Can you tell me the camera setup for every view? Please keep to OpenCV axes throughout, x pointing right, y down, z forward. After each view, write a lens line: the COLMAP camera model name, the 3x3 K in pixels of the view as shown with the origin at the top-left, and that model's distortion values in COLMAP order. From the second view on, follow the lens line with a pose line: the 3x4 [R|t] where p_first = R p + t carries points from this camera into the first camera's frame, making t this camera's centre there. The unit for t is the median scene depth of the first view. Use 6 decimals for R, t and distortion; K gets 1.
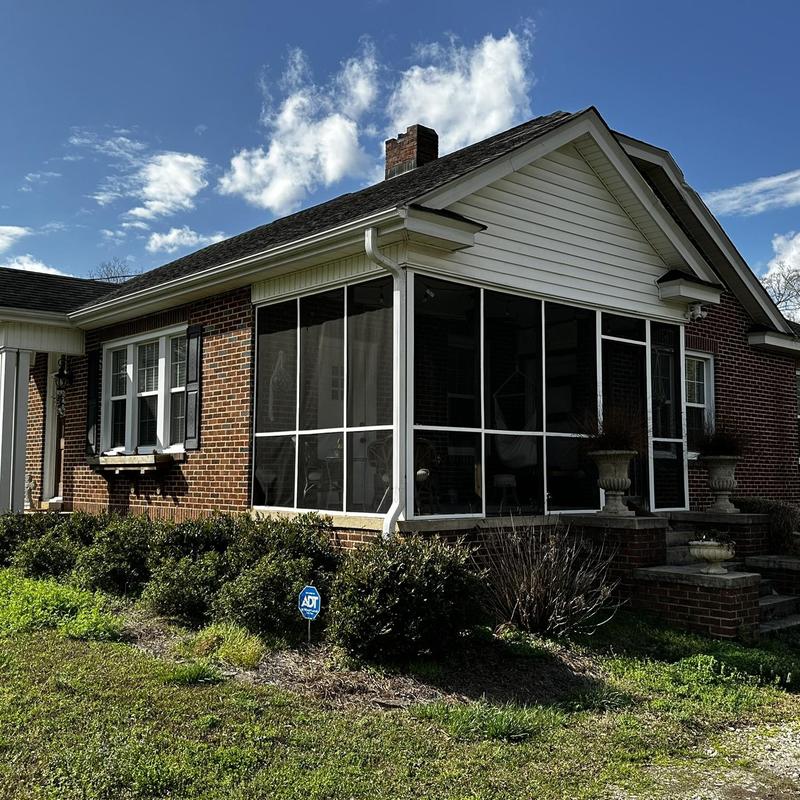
lens RADIAL K [[898.1, 0, 400.0], [0, 898.1, 400.0], [0, 0, 1]] dist [0.091988, -0.008596]
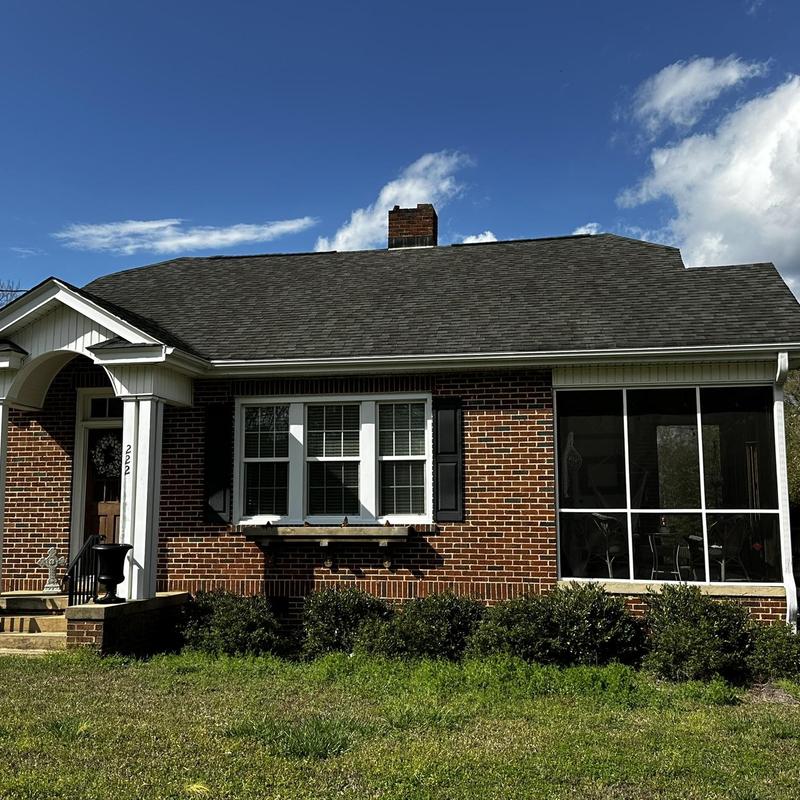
lens RADIAL K [[956.6, 0, 388.2], [0, 956.6, 396.1], [0, 0, 1]] dist [0.148414, -0.420488]
pose [[0.797615, 0.081105, 0.597689, -0.958520], [-0.049713, 0.996387, -0.068866, -0.007231], [-0.601115, 0.025215, 0.798765, 0.195486]]
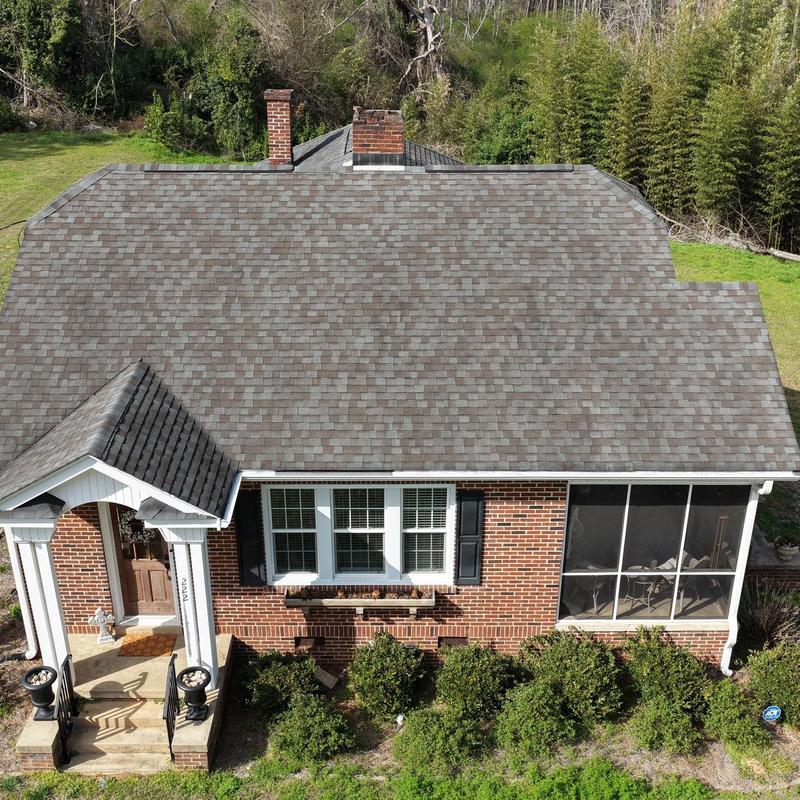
lens RADIAL K [[999.7, 0, 400.0], [0, 999.7, 400.0], [0, 0, 1]] dist [-0.017183, -0.030987]
pose [[0.656445, -0.324730, 0.680904, -1.107130], [-0.063772, 0.875490, 0.479010, -0.775118], [-0.751674, -0.357867, 0.554002, 0.460955]]
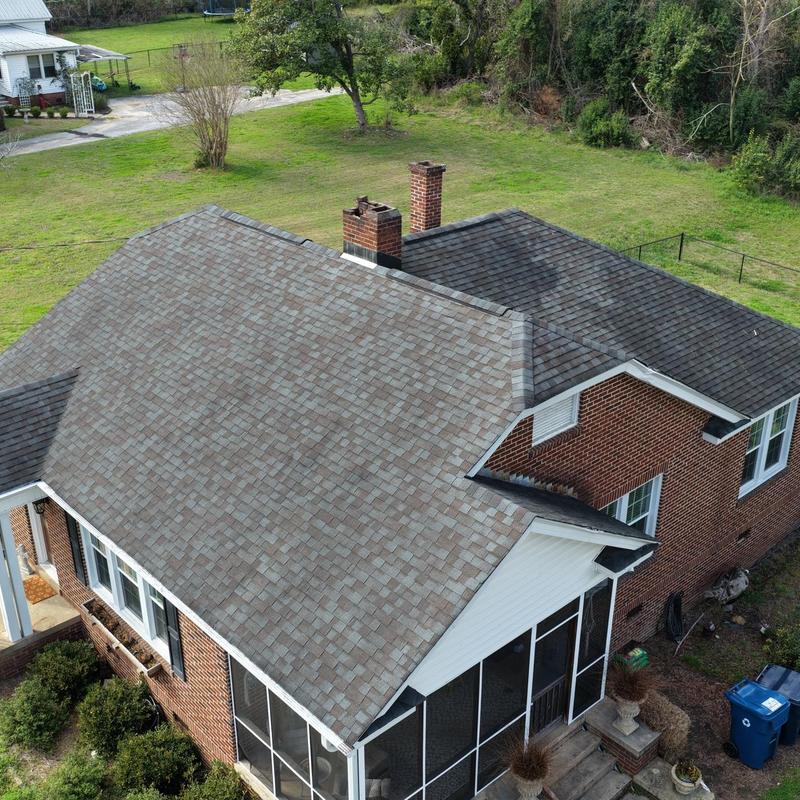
lens RADIAL K [[999.7, 0, 400.0], [0, 999.7, 400.0], [0, 0, 1]] dist [-0.017183, -0.030987]
pose [[0.999852, -0.007363, 0.015575, 0.035480], [-0.001540, 0.862230, 0.506514, -0.923918], [-0.017159, -0.506463, 0.862091, 0.077338]]
